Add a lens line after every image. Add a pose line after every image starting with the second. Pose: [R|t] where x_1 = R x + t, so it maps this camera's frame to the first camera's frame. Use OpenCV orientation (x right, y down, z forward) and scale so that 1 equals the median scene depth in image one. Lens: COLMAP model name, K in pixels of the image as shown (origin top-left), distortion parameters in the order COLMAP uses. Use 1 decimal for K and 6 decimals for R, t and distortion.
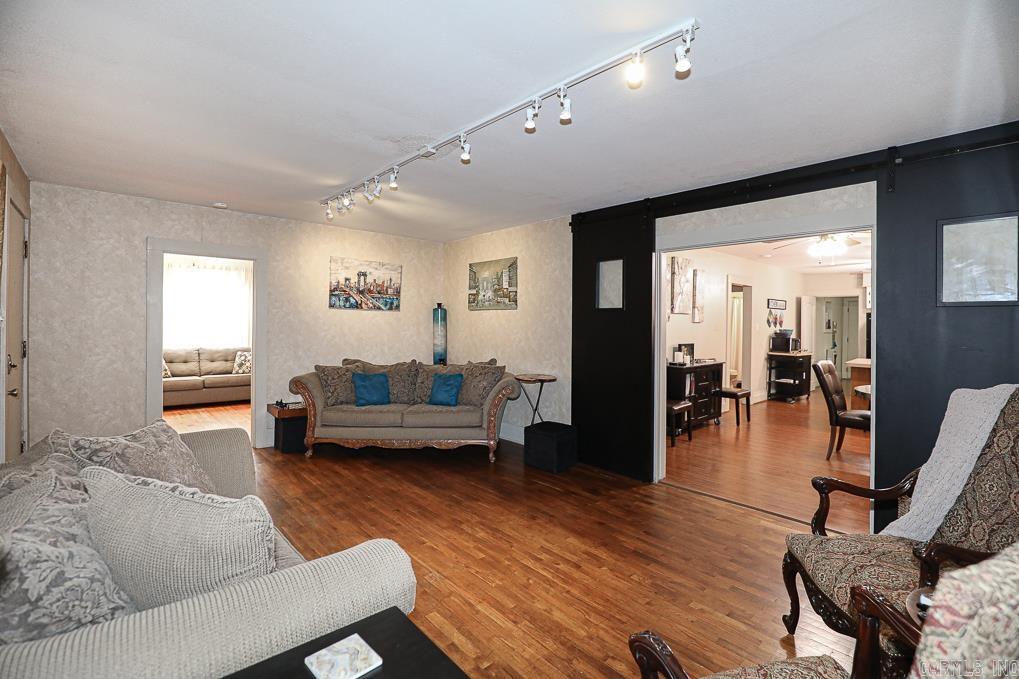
lens RADIAL K [[461.3, 0, 519.4], [0, 461.3, 321.0], [0, 0, 1]] dist [-0.015595, 0.002671]
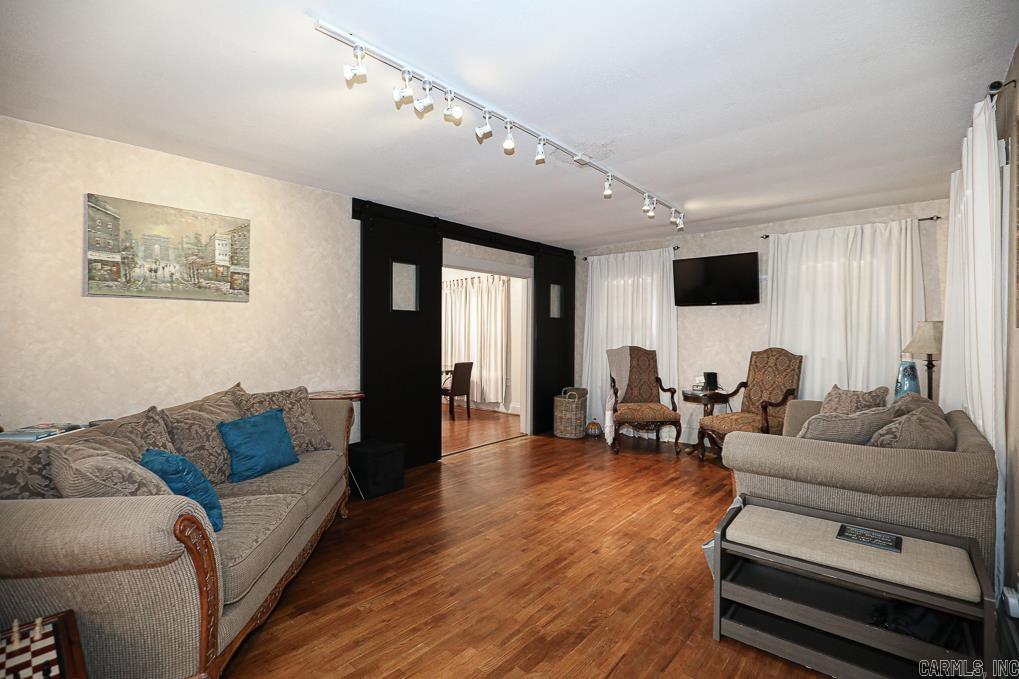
lens RADIAL K [[461.3, 0, 512.1], [0, 461.3, 341.4], [0, 0, 1]] dist [-0.015595, 0.002671]
pose [[-0.101984, -0.030488, 0.994319, -0.858715], [-0.009505, 0.999514, 0.029672, 0.008245], [-0.994741, -0.006425, -0.102225, 0.882664]]
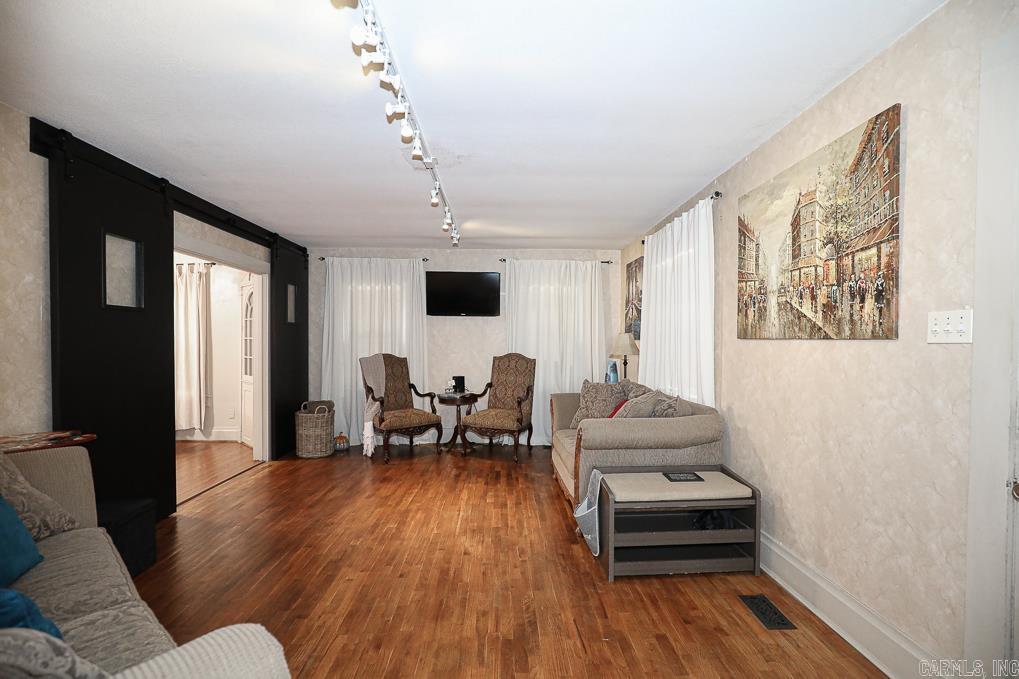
lens RADIAL K [[461.3, 0, 512.6], [0, 461.3, 358.2], [0, 0, 1]] dist [-0.015595, 0.002671]
pose [[-0.750901, -0.039397, 0.659239, -0.713878], [-0.018065, 0.999071, 0.039129, 0.012315], [-0.660168, 0.017473, -0.750915, 1.152345]]
